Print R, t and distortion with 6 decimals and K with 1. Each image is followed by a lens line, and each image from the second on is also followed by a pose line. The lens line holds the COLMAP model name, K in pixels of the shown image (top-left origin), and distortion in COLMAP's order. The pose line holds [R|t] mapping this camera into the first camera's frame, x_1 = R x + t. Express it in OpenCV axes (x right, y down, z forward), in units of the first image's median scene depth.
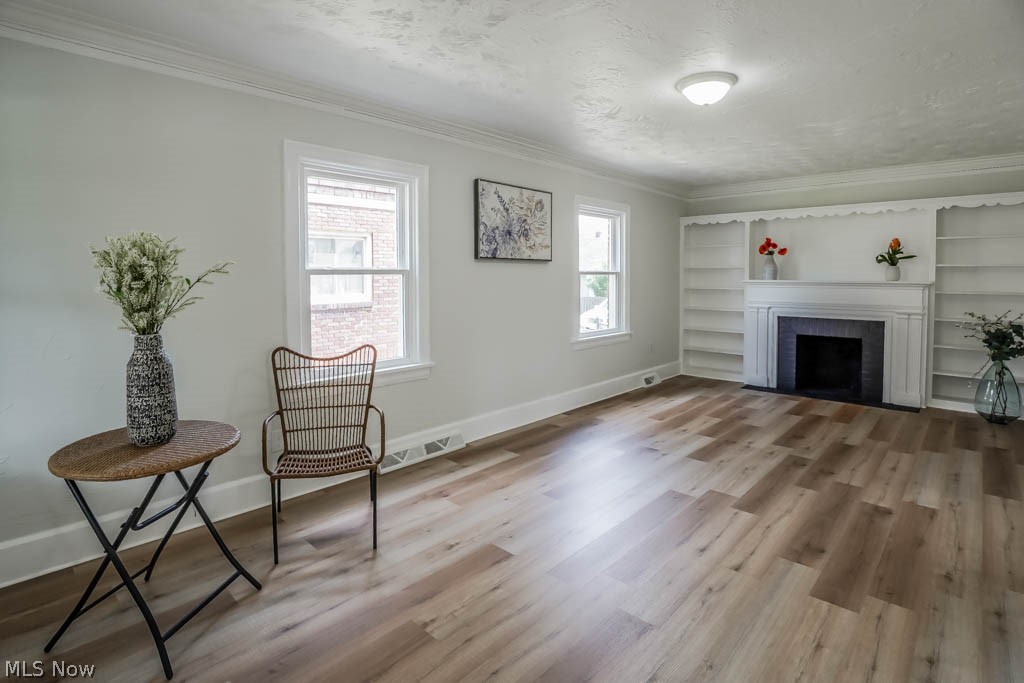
lens RADIAL K [[514.6, 0, 506.6], [0, 514.6, 285.6], [0, 0, 1]] dist [-0.034891, 0.005491]
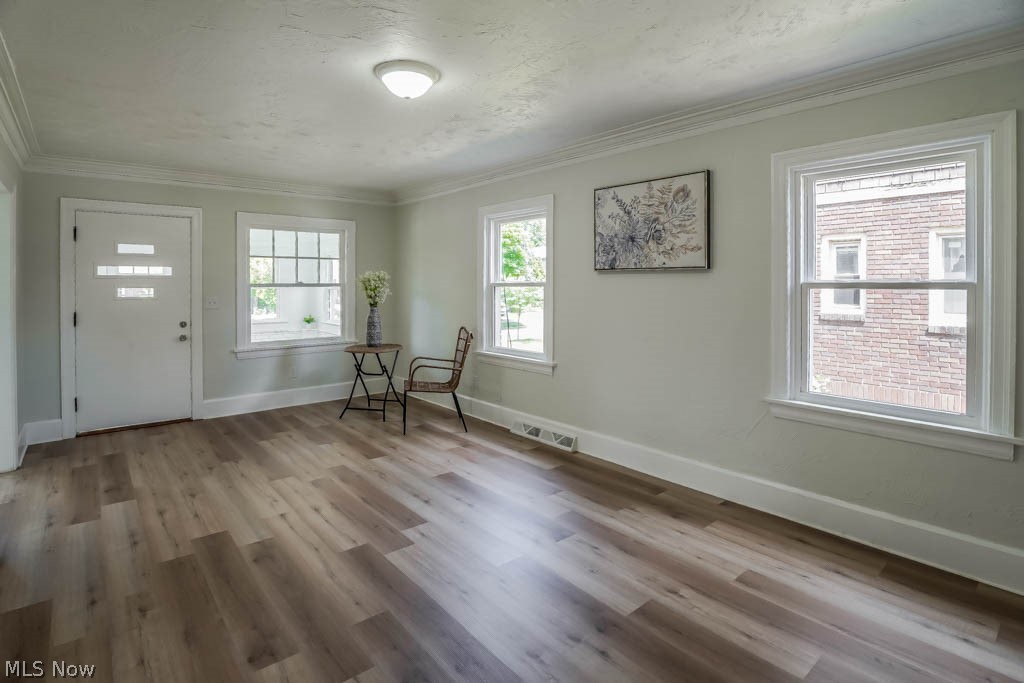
lens RADIAL K [[514.6, 0, 514.1], [0, 514.6, 290.0], [0, 0, 1]] dist [-0.034891, 0.005491]
pose [[-0.107891, 0.010148, -0.994111, 1.161091], [-0.021034, 0.999701, 0.012488, -0.031255], [0.993940, 0.022258, -0.107645, 1.188230]]
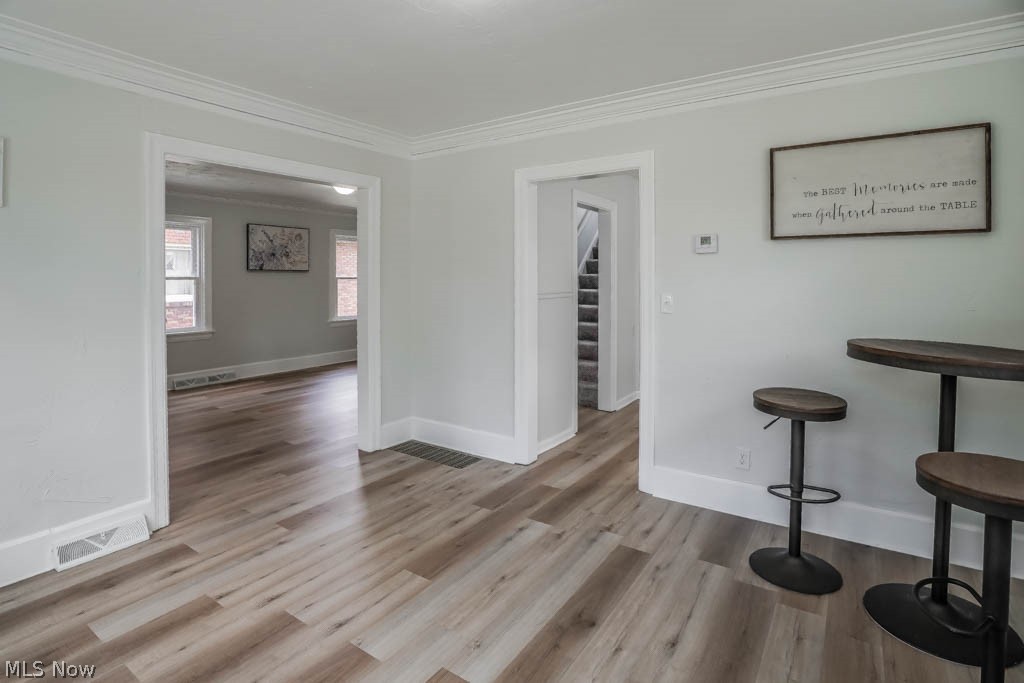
lens RADIAL K [[514.6, 0, 508.8], [0, 514.6, 280.8], [0, 0, 1]] dist [-0.034891, 0.005491]
pose [[0.987061, -0.000271, 0.160347, 0.650160], [0.002223, 0.999926, -0.011994, 0.005227], [-0.160332, 0.012195, 0.986988, -0.993495]]
